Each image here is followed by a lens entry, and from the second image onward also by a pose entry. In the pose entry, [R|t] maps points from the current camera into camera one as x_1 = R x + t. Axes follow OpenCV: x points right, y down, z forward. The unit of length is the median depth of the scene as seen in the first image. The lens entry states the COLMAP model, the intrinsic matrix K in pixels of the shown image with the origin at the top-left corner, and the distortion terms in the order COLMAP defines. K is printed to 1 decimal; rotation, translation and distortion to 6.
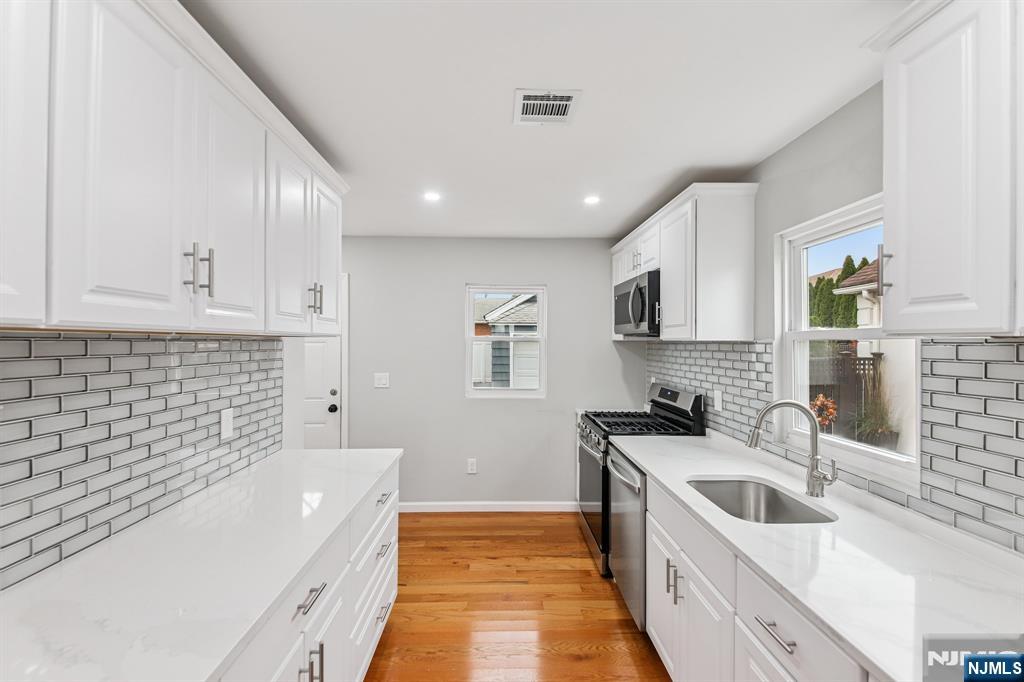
lens RADIAL K [[428.9, 0, 509.0], [0, 428.9, 343.2], [0, 0, 1]] dist [0.035474, -0.031105]
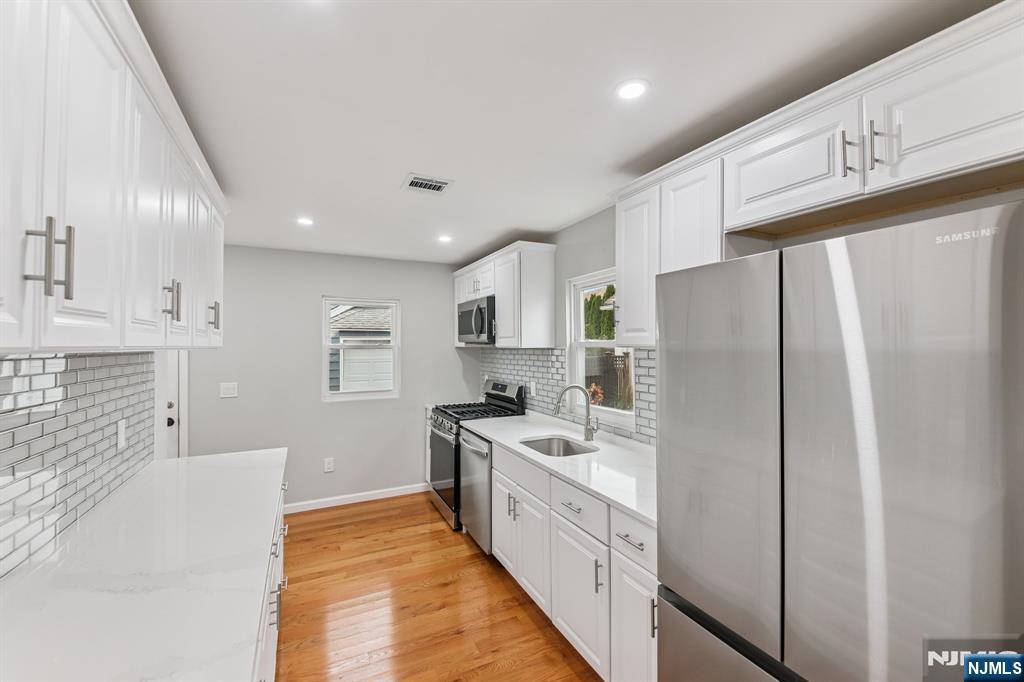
lens RADIAL K [[413.8, 0, 530.5], [0, 413.8, 340.7], [0, 0, 1]] dist [-0.000597, -0.000143]
pose [[0.890710, -0.003531, 0.454559, -0.143468], [0.009408, 0.999899, -0.010669, -0.012807], [-0.454475, 0.013780, 0.890653, -0.214755]]
